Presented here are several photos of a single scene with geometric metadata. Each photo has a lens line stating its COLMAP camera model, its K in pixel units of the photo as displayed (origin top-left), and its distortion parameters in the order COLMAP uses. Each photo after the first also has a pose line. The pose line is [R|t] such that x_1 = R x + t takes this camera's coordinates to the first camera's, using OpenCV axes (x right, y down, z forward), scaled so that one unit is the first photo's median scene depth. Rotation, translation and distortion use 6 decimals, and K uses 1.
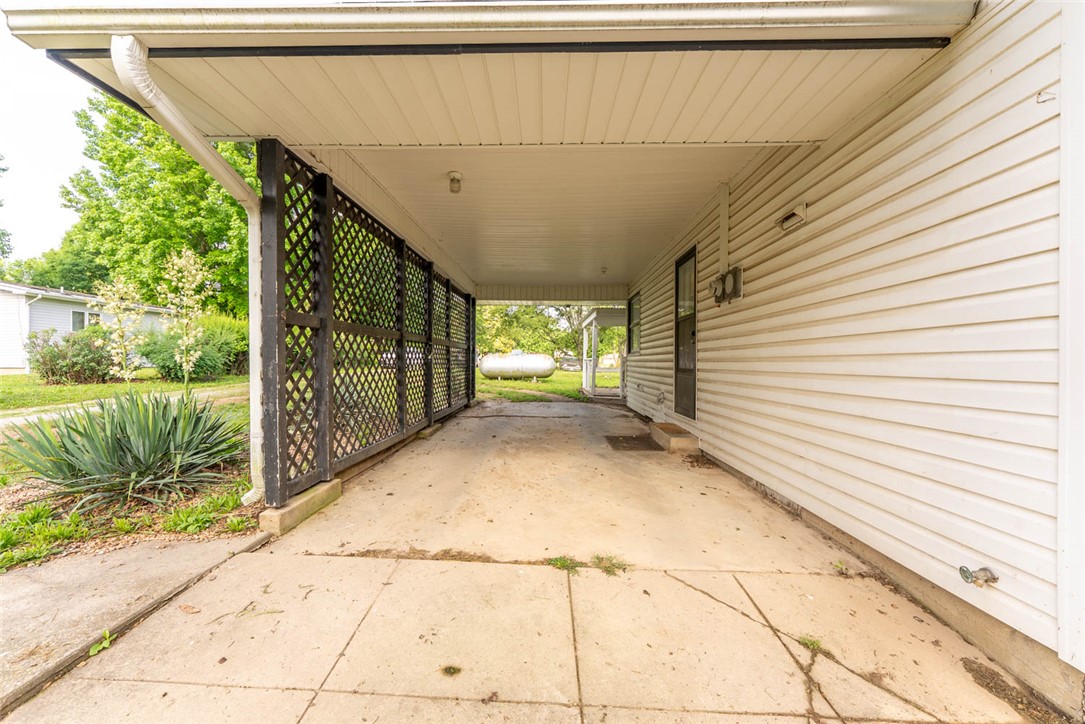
lens RADIAL K [[443.8, 0, 542.5], [0, 443.8, 362.0], [0, 0, 1]] dist [-0.000995, -0.000122]
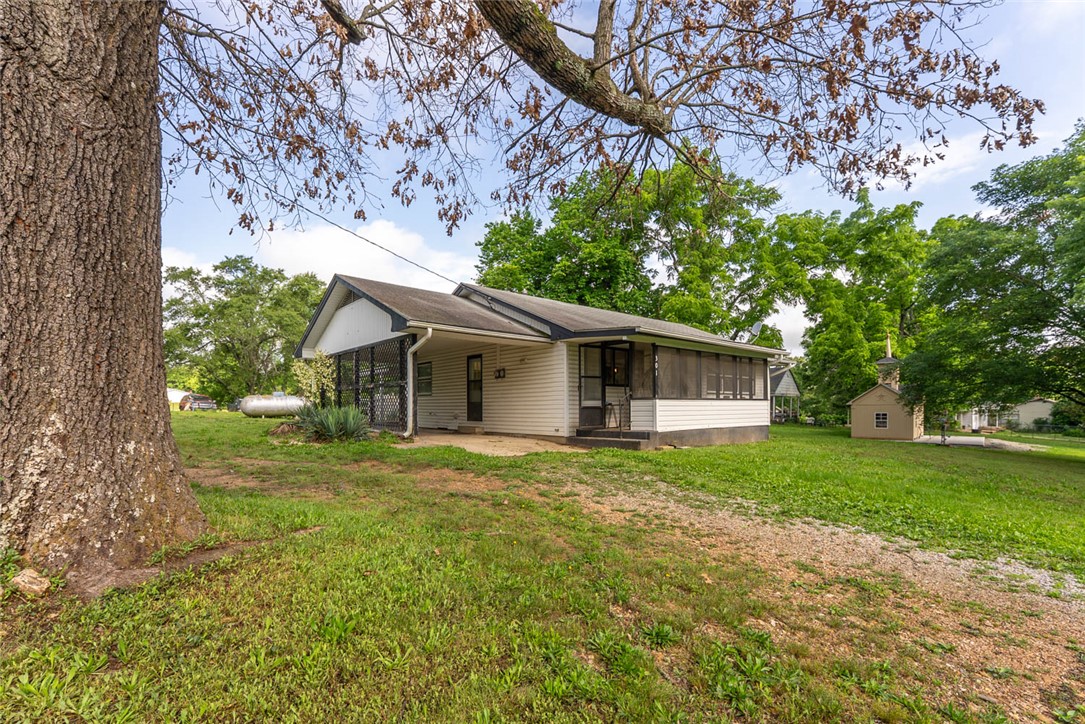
lens RADIAL K [[443.8, 0, 542.5], [0, 443.8, 362.0], [0, 0, 1]] dist [-0.000995, -0.000122]
pose [[0.761765, 0.062578, 0.644824, -1.273002], [0.000583, 0.995257, -0.097275, 0.043346], [-0.647853, 0.074476, 0.758116, -1.433139]]
